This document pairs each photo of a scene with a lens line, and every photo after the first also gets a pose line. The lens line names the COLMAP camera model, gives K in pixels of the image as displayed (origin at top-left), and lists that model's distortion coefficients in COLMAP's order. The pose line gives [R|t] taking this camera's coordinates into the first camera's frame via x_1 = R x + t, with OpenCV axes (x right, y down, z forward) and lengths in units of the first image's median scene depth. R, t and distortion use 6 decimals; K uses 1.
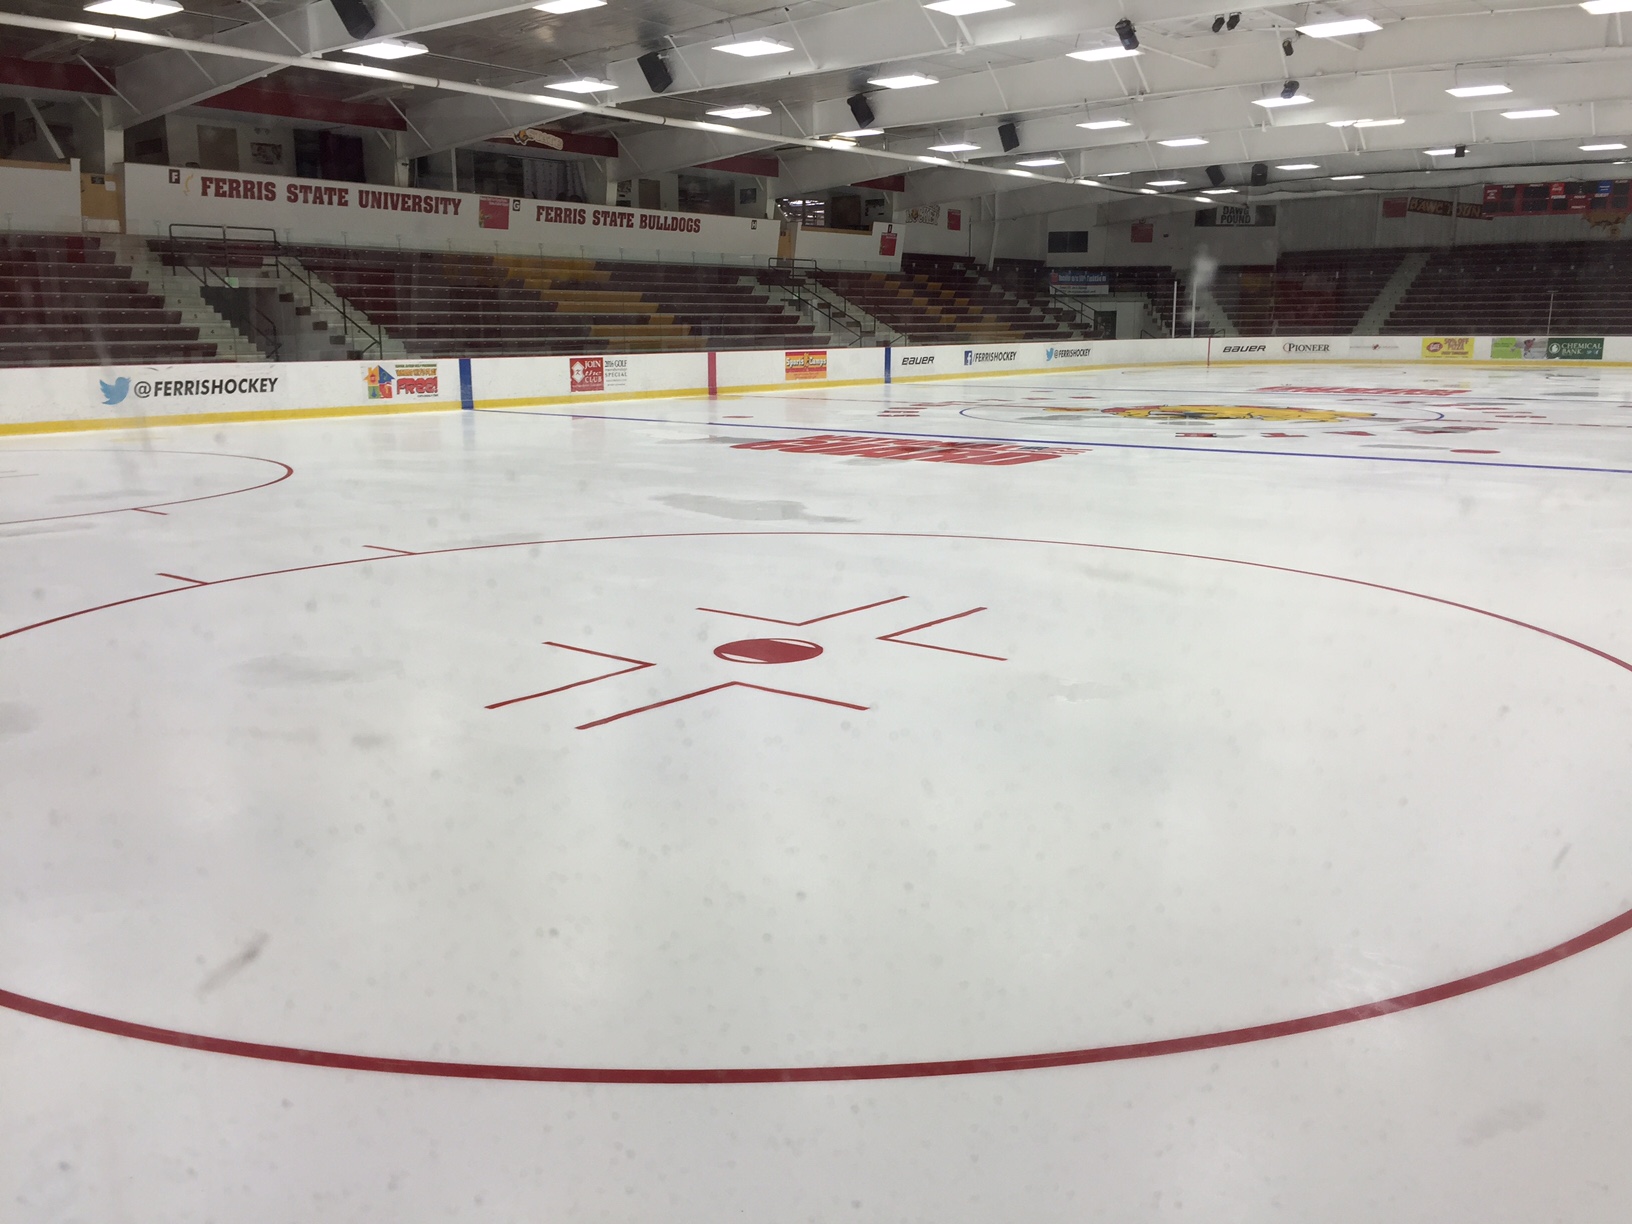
lens RADIAL K [[1381.9, 0, 816.0], [0, 1381.9, 612.0], [0, 0, 1]] dist [0.086684, -0.117618]
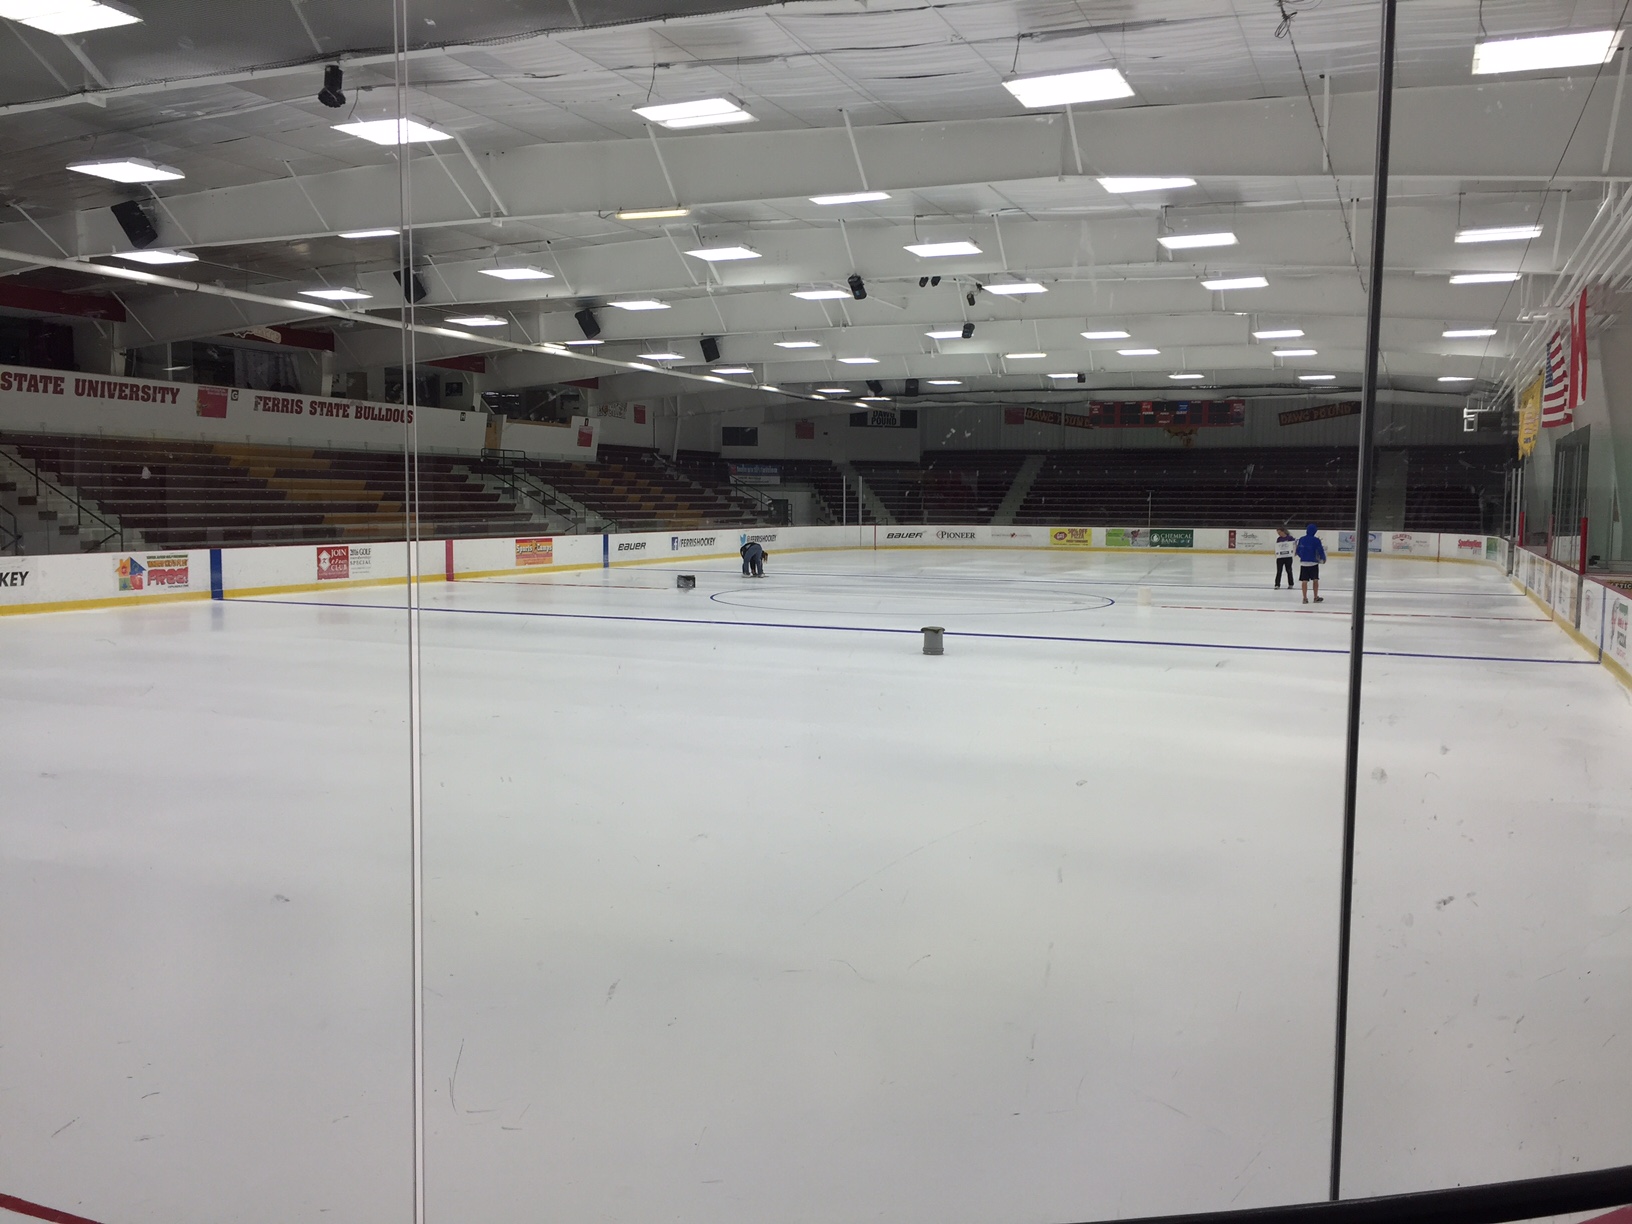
lens RADIAL K [[1381.9, 0, 816.0], [0, 1381.9, 612.0], [0, 0, 1]] dist [0.086684, -0.117618]
pose [[0.964833, -0.010508, 0.262655, -0.062431], [0.042760, 0.992166, -0.117379, -0.000278], [-0.259363, 0.124482, 0.957724, -0.044410]]
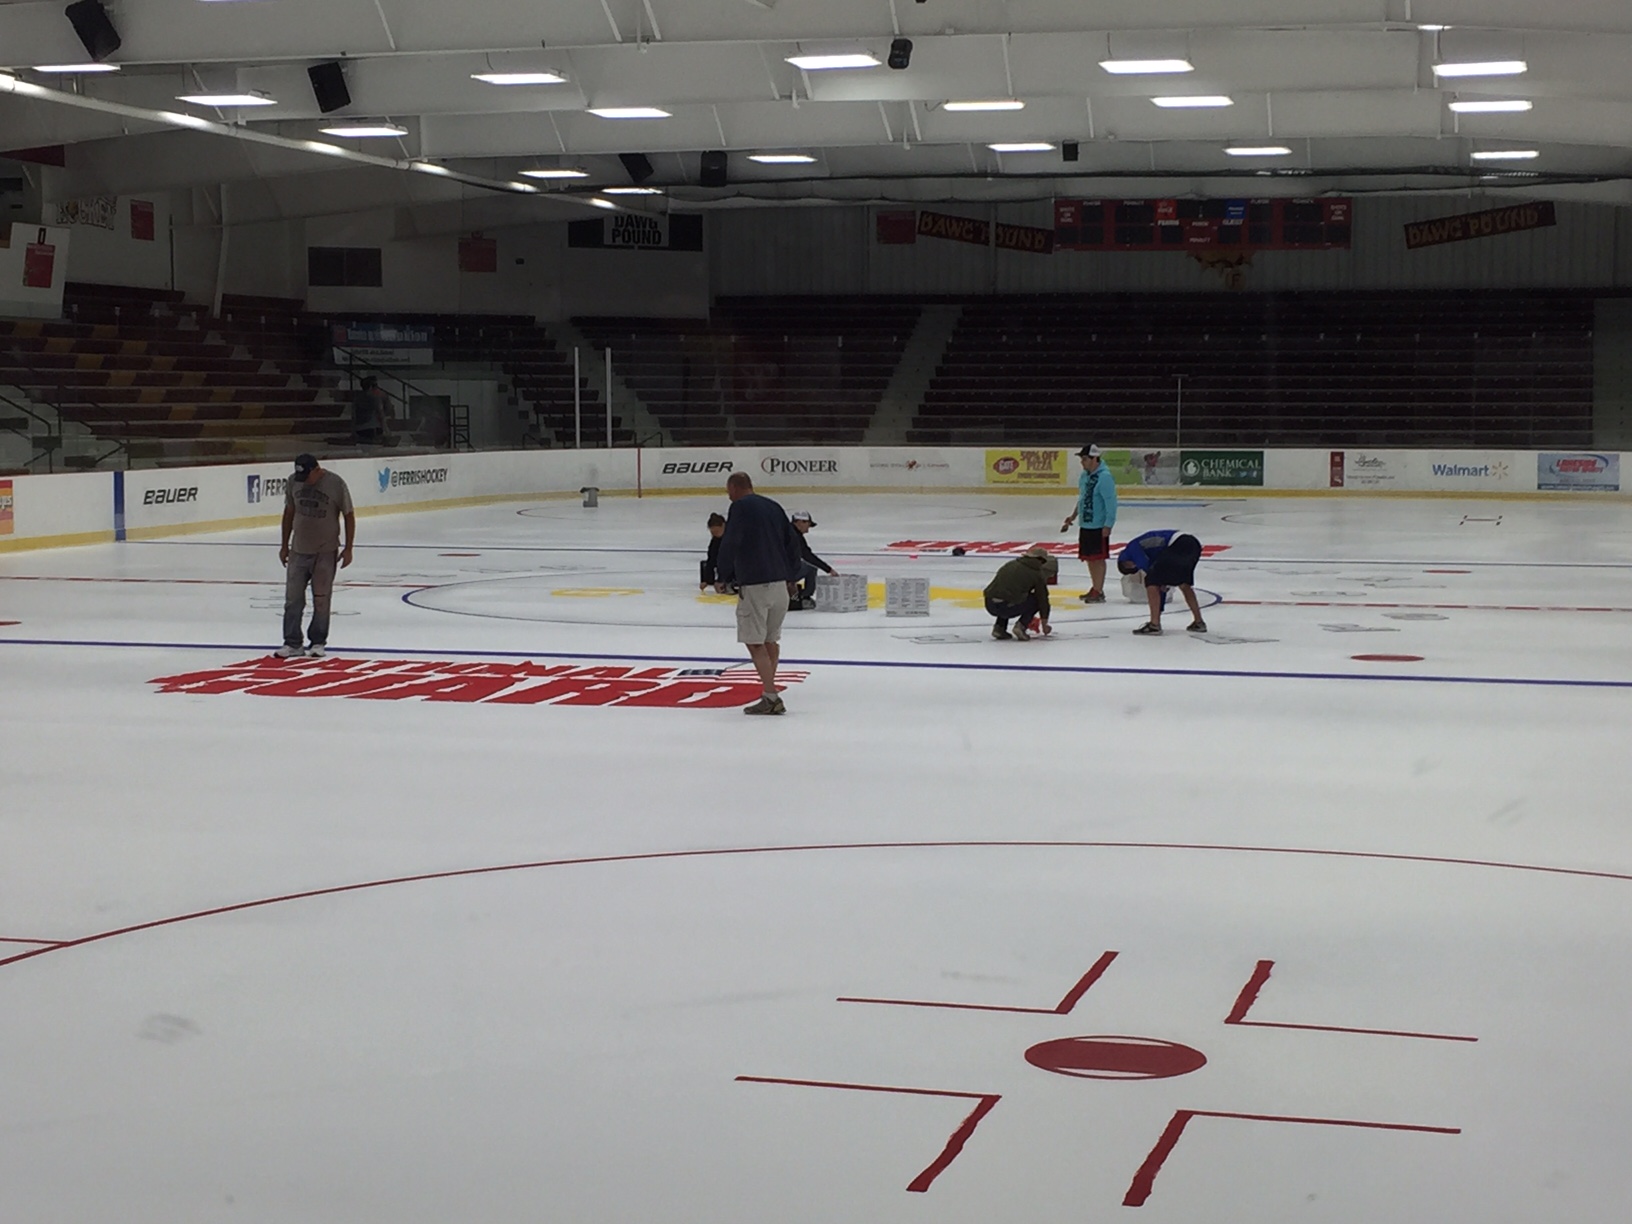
lens RADIAL K [[2770.0, 0, 816.0], [0, 2770.0, 612.0], [0, 0, 1]] dist [0.049261, 0.070945]
pose [[0.916428, -0.026359, 0.399331, -0.105281], [0.077133, 0.990754, -0.111615, -0.005844], [-0.392697, 0.133089, 0.909987, -0.015661]]
